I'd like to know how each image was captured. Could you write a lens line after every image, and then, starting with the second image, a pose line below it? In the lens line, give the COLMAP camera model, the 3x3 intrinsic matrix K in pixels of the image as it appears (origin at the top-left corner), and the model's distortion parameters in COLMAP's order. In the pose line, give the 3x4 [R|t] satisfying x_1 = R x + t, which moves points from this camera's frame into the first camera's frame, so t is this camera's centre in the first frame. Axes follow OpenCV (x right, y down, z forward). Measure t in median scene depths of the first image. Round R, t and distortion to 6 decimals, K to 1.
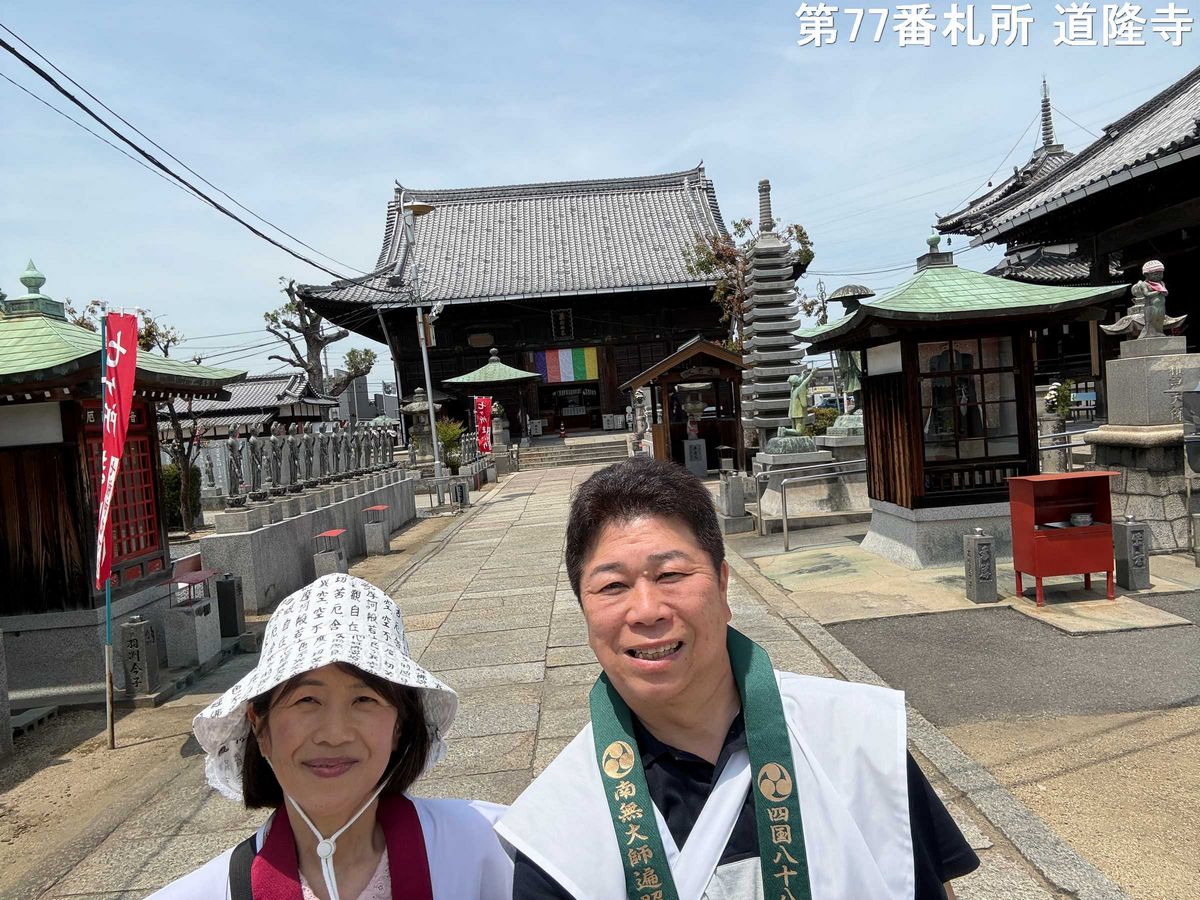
lens RADIAL K [[850.3, 0, 612.5], [0, 850.3, 442.7], [0, 0, 1]] dist [0.106052, -0.131024]
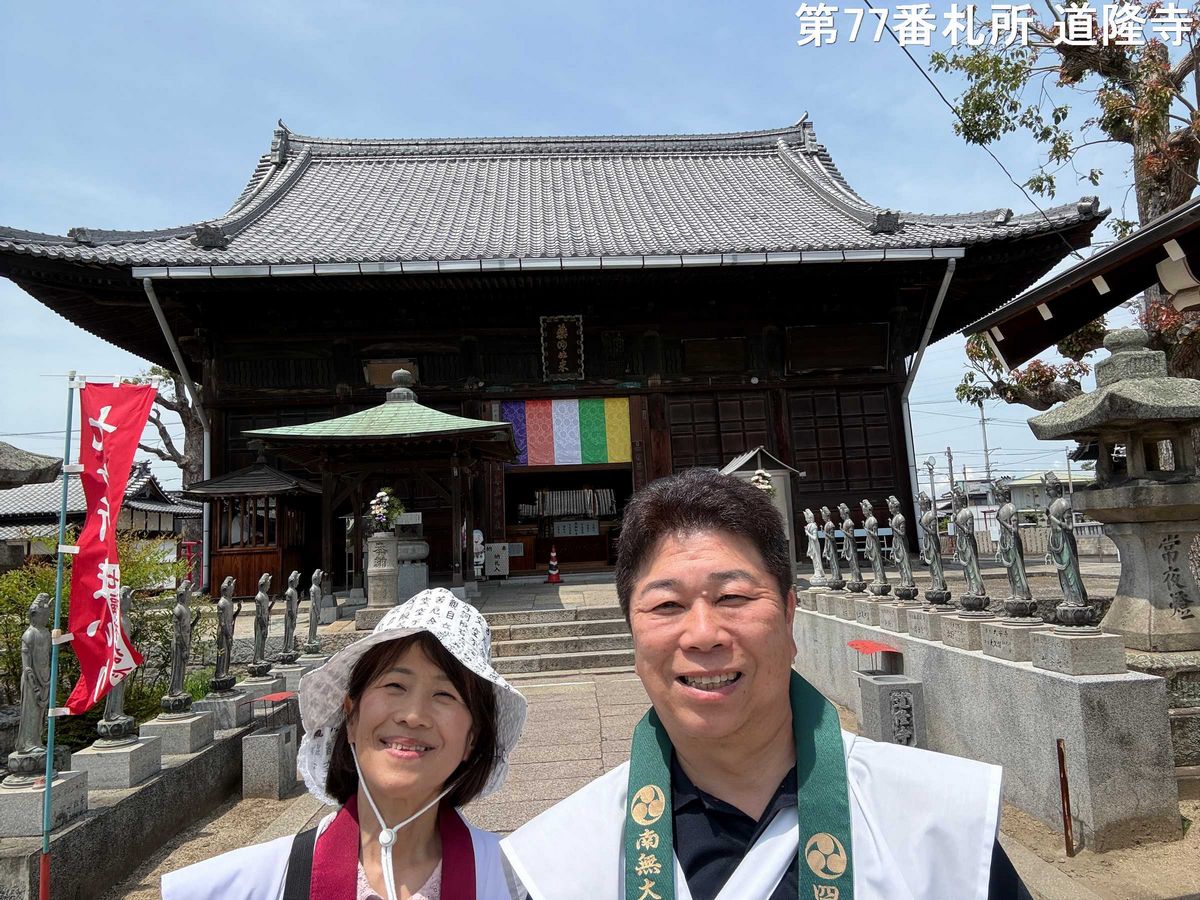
lens RADIAL K [[850.3, 0, 612.5], [0, 850.3, 442.7], [0, 0, 1]] dist [0.106052, -0.131024]
pose [[0.999308, 0.033825, 0.015479, -0.036017], [-0.031051, 0.987652, -0.153554, -0.011325], [-0.020482, 0.152967, 0.988019, 0.527261]]
